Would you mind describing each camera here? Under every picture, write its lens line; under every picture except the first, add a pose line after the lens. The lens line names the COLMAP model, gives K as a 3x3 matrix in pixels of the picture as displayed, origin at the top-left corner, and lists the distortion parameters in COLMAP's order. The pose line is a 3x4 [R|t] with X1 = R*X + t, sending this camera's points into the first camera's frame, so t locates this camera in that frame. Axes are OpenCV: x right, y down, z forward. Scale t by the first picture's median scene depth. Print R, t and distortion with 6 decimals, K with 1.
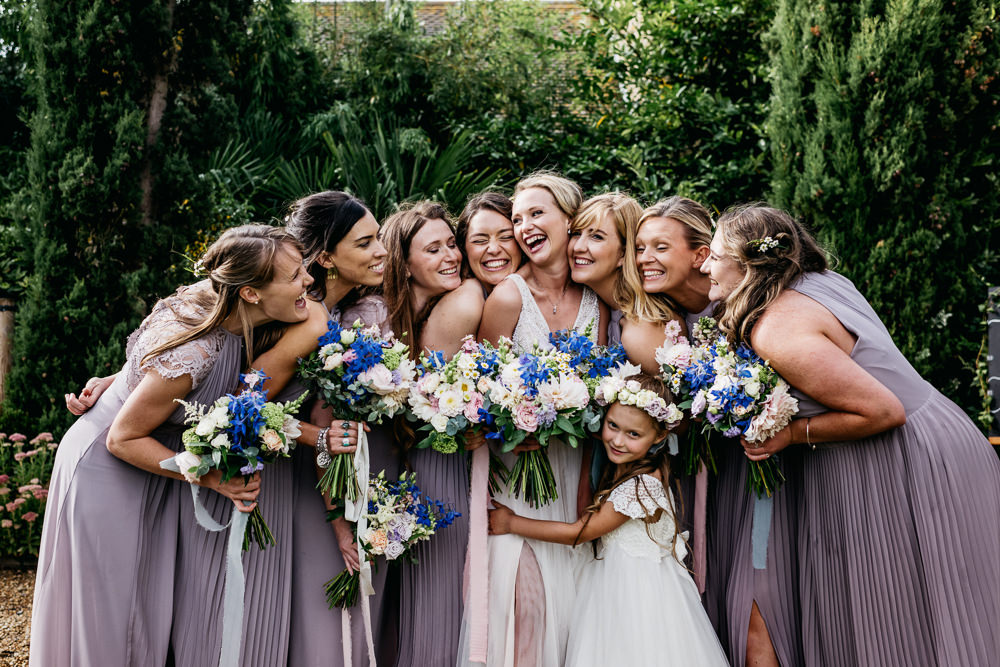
lens RADIAL K [[1026.2, 0, 461.1], [0, 1026.2, 304.7], [0, 0, 1]] dist [-0.183955, 0.340068]
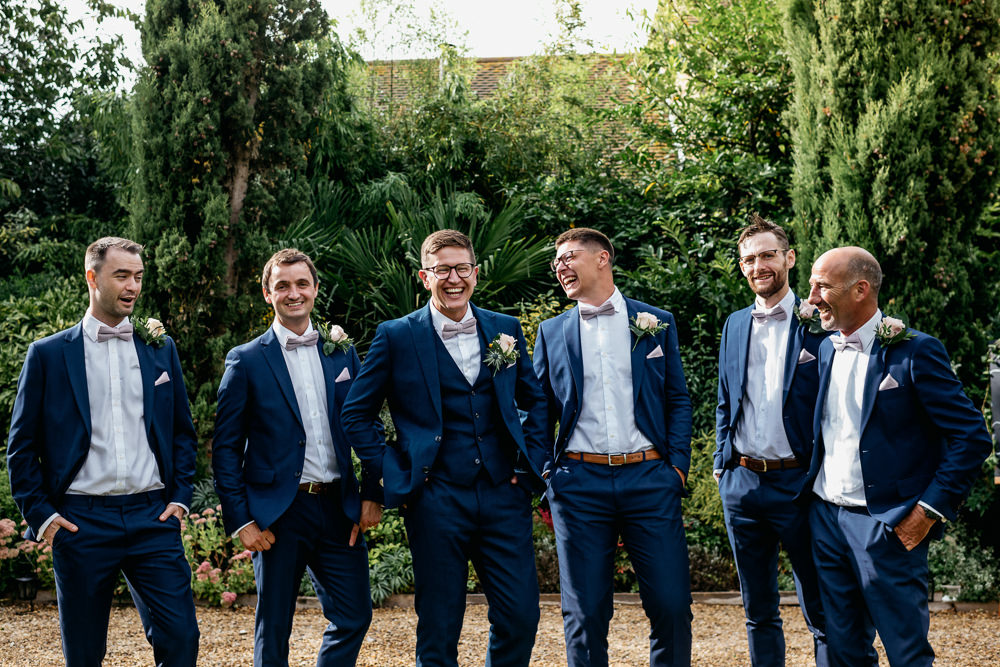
lens RADIAL K [[1032.7, 0, 502.1], [0, 1032.7, 296.9], [0, 0, 1]] dist [-0.011437, -0.007810]
pose [[0.999791, -0.014039, -0.014851, 0.007096], [0.013104, 0.998038, -0.061231, -0.002271], [0.015682, 0.061024, 0.998013, -0.136763]]
